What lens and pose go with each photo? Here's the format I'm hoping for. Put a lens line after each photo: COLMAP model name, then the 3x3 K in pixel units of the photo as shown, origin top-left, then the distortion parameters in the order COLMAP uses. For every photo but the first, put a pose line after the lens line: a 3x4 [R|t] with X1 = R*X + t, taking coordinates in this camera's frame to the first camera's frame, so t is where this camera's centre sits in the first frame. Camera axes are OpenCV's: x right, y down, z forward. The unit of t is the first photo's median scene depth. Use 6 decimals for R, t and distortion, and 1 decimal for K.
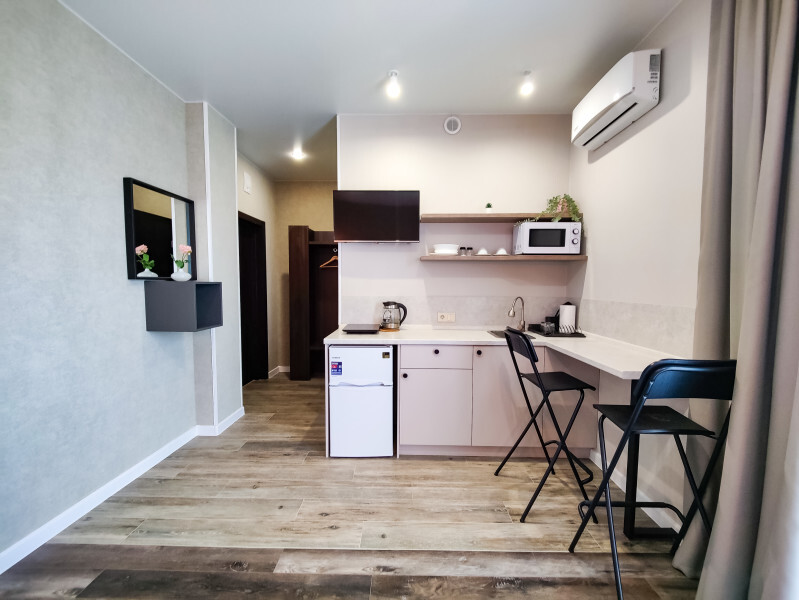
lens RADIAL K [[318.9, 0, 397.2], [0, 318.9, 309.6], [0, 0, 1]] dist [0.010833, -0.001079]
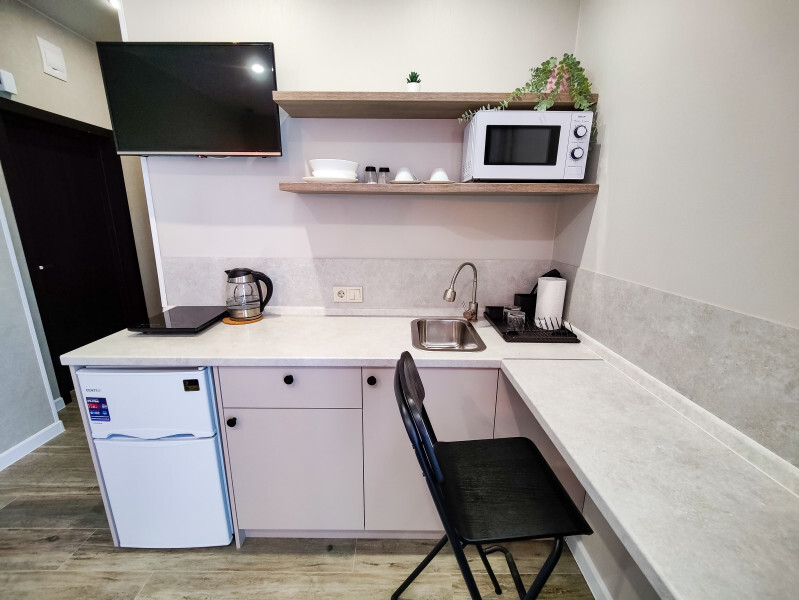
lens RADIAL K [[318.9, 0, 400.0], [0, 318.9, 300.1], [0, 0, 1]] dist [0.010833, -0.001079]
pose [[0.999700, -0.003111, 0.024290, 0.260258], [-0.001089, 0.985268, 0.171015, -0.072097], [-0.024465, -0.170990, 0.984969, 0.463906]]
